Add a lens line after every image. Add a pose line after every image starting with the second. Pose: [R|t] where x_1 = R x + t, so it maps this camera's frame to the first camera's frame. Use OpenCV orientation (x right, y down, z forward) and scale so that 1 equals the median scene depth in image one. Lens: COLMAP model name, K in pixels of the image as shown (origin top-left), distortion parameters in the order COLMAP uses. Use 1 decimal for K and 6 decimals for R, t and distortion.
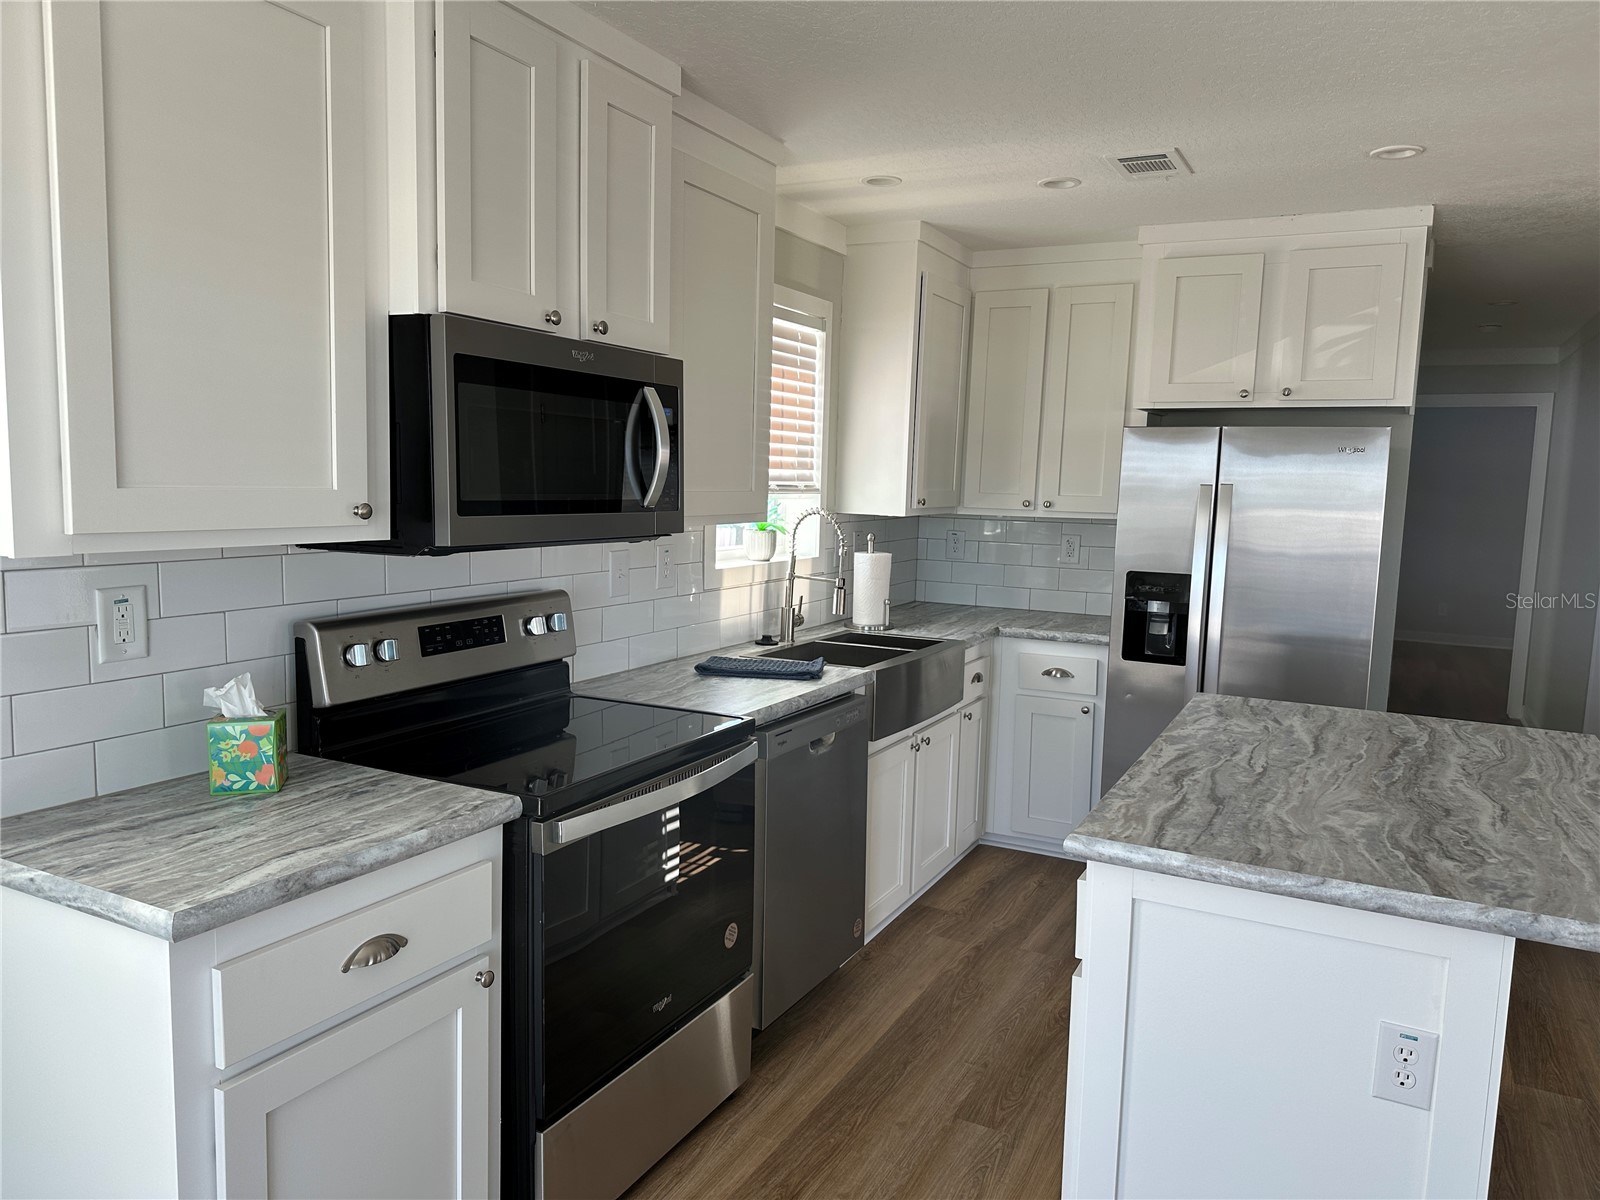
lens RADIAL K [[1118.8, 0, 800.0], [0, 1118.8, 600.0], [0, 0, 1]] dist [0.001465, -0.000065]
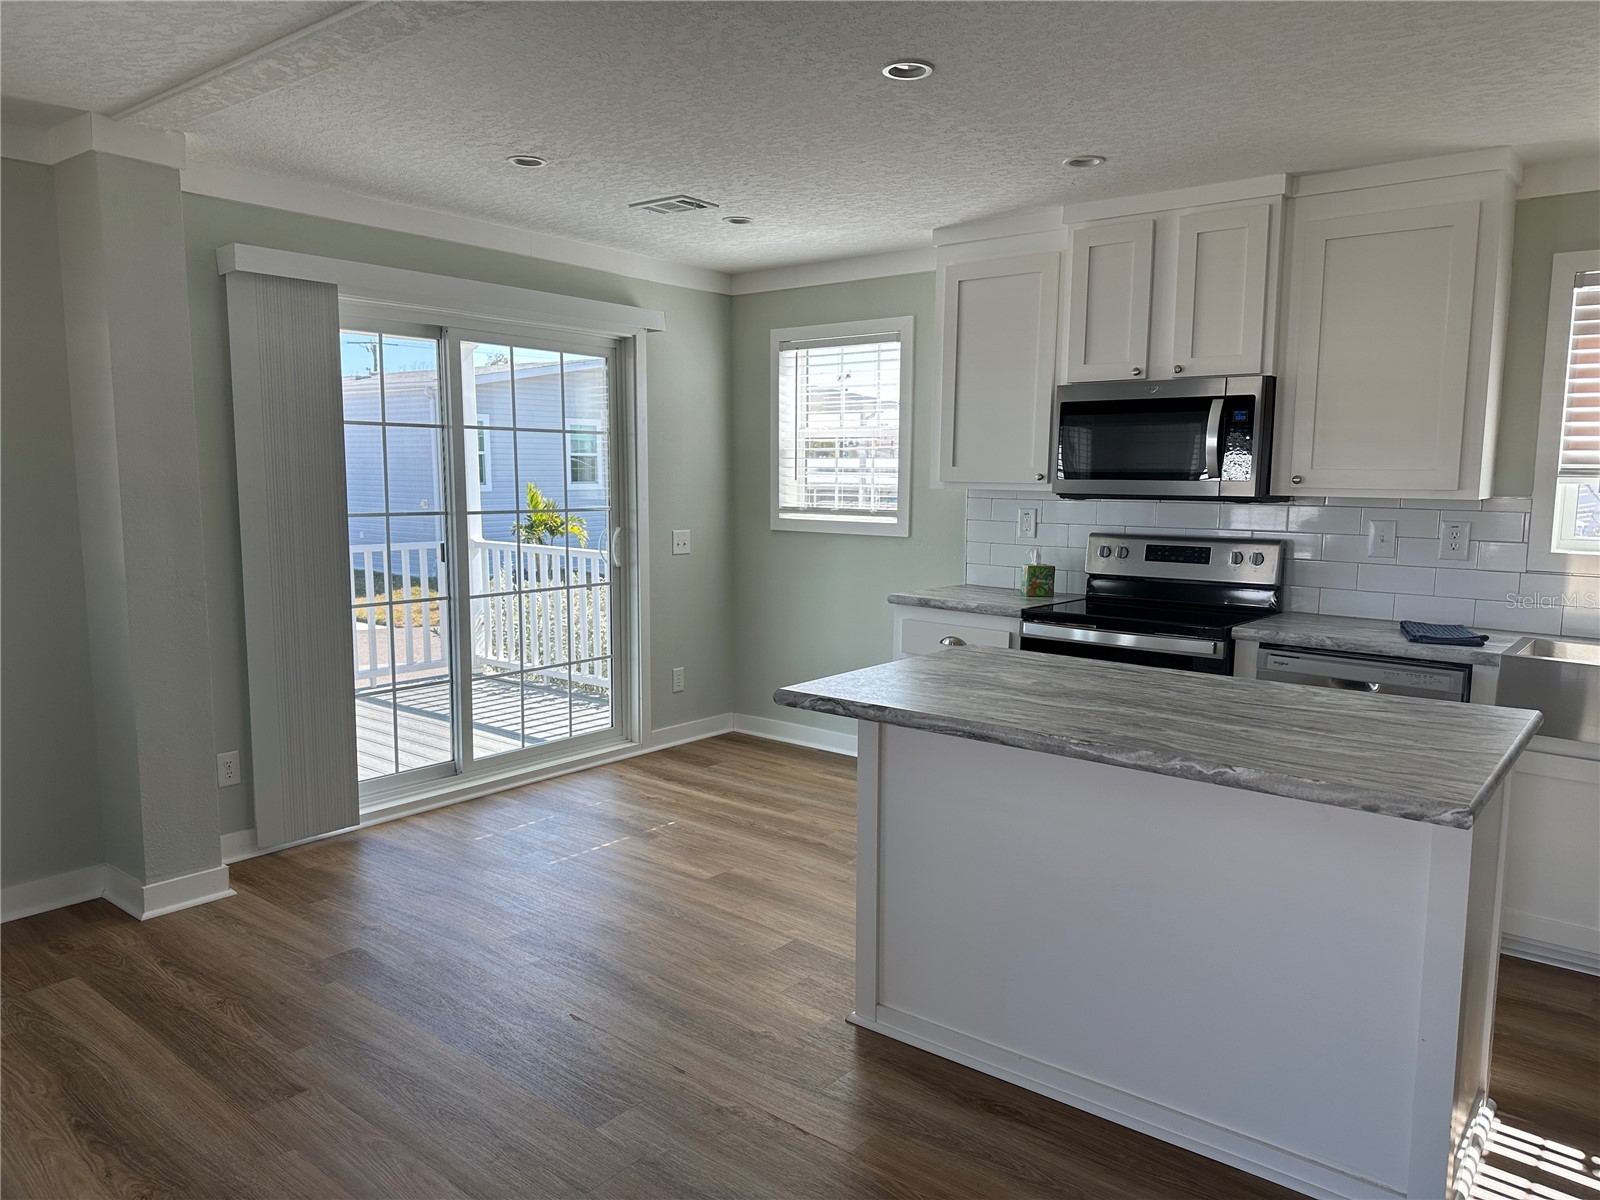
lens RADIAL K [[1118.8, 0, 800.0], [0, 1118.8, 600.0], [0, 0, 1]] dist [0.001465, -0.000065]
pose [[-0.184193, 0.090738, -0.978693, 1.713800], [-0.124281, 0.985587, 0.114768, -0.028441], [0.975001, 0.142773, -0.170261, 0.842362]]
